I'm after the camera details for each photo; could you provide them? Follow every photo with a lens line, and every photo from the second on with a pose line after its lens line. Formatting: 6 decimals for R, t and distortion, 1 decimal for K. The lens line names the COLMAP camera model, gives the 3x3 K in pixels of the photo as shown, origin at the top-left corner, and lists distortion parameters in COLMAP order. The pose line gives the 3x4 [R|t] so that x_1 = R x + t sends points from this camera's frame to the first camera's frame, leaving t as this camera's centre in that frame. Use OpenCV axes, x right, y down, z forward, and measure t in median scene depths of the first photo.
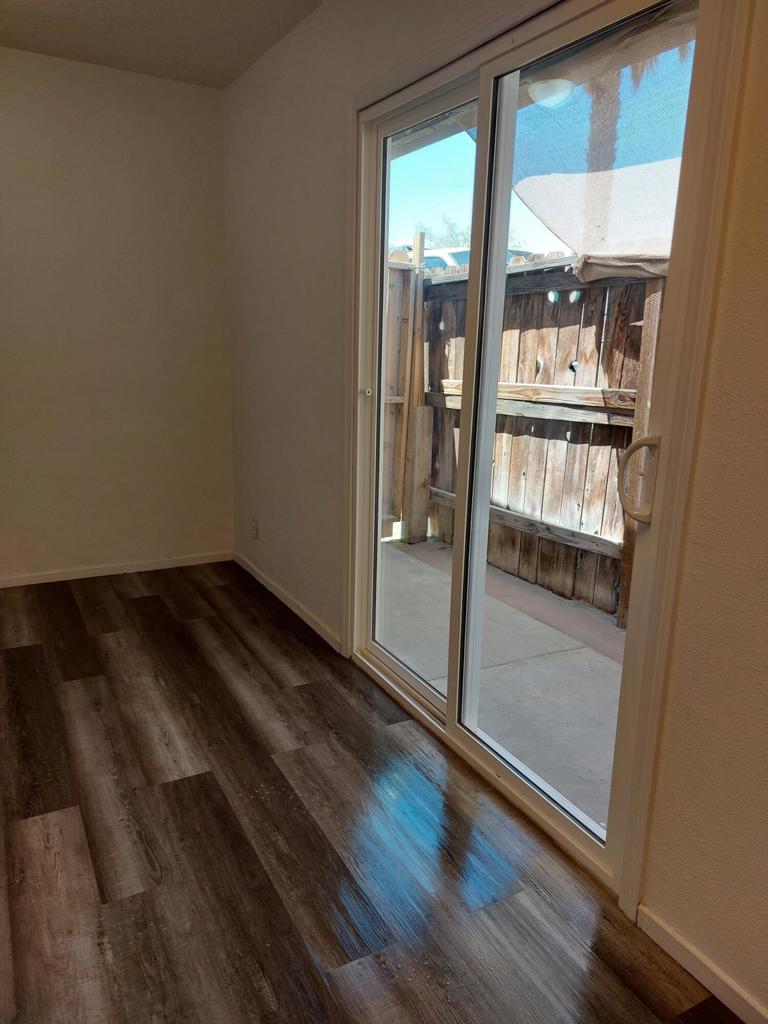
lens RADIAL K [[742.0, 0, 382.7], [0, 742.0, 529.6], [0, 0, 1]] dist [0.075078, -0.061153]
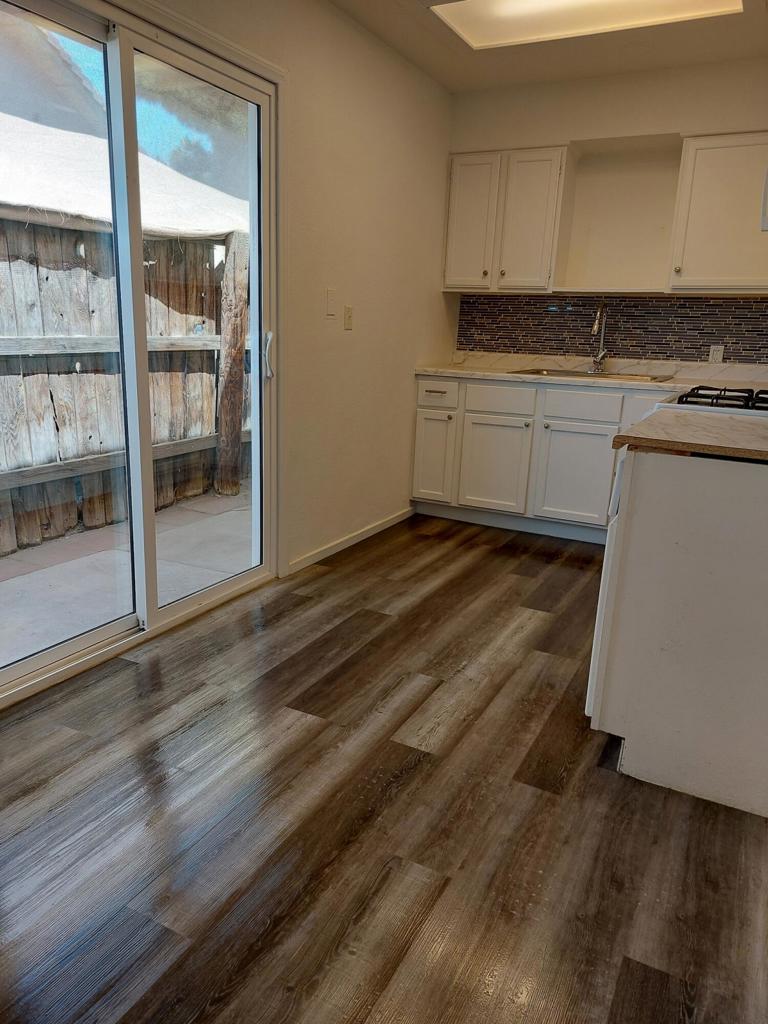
lens RADIAL K [[742.0, 0, 382.7], [0, 742.0, 529.6], [0, 0, 1]] dist [0.075078, -0.061153]
pose [[-0.561588, -0.266599, 0.783290, -1.127342], [0.161842, 0.892990, 0.419971, -0.332987], [-0.811435, 0.362620, -0.458346, 1.367596]]
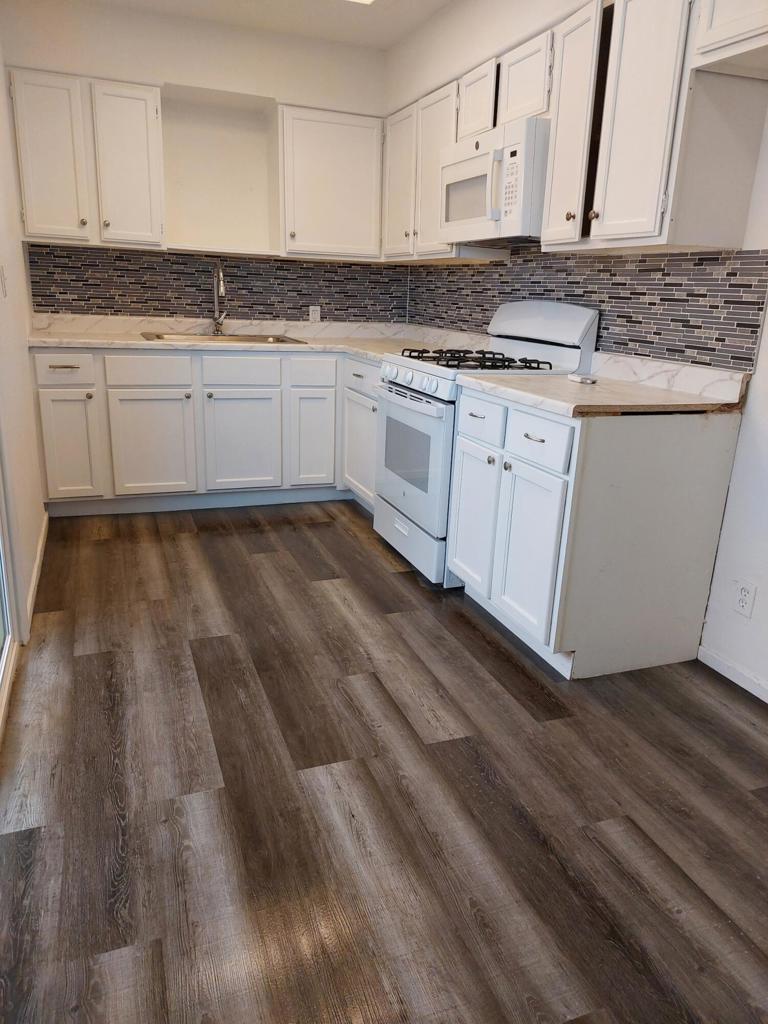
lens RADIAL K [[730.3, 0, 400.3], [0, 730.3, 522.3], [0, 0, 1]] dist [0.091785, -0.116349]
pose [[-0.991685, -0.096923, 0.084661, -0.421168], [-0.036586, 0.843046, 0.536595, -0.417480], [-0.123382, 0.529036, -0.839582, 1.666742]]
